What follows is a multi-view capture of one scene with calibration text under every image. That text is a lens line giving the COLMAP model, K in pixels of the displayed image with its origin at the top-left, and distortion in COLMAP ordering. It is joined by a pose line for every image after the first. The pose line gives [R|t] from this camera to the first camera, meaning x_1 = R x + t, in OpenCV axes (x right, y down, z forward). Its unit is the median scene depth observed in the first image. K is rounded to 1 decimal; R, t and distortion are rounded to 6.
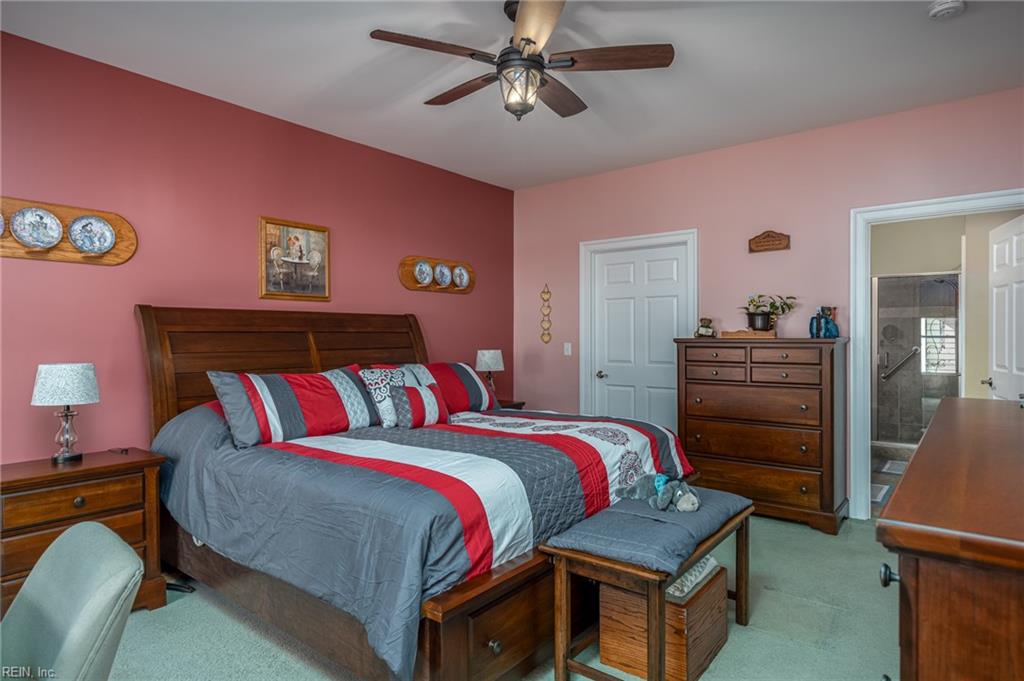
lens RADIAL K [[585.6, 0, 512.8], [0, 585.6, 343.7], [0, 0, 1]] dist [-0.004617, -0.000875]
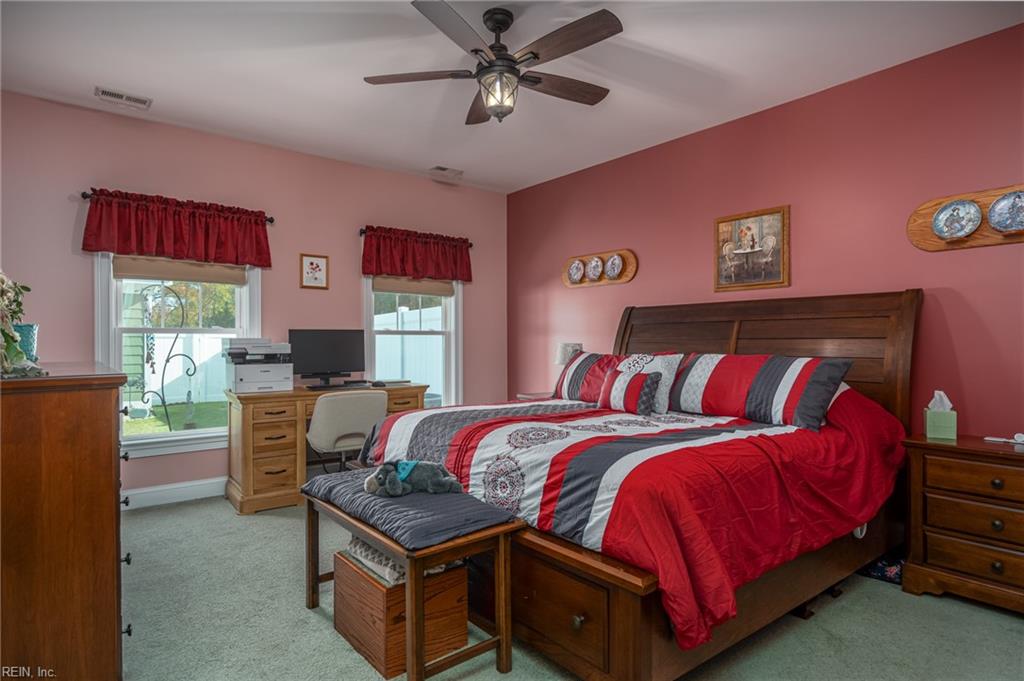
lens RADIAL K [[553.8, 0, 512.8], [0, 553.8, 337.3], [0, 0, 1]] dist [0.004013, 0.000842]
pose [[-0.218497, 0.014681, -0.975727, 0.658379], [0.006901, 0.999885, 0.013499, -0.007420], [0.975813, -0.003784, -0.218573, 0.810691]]
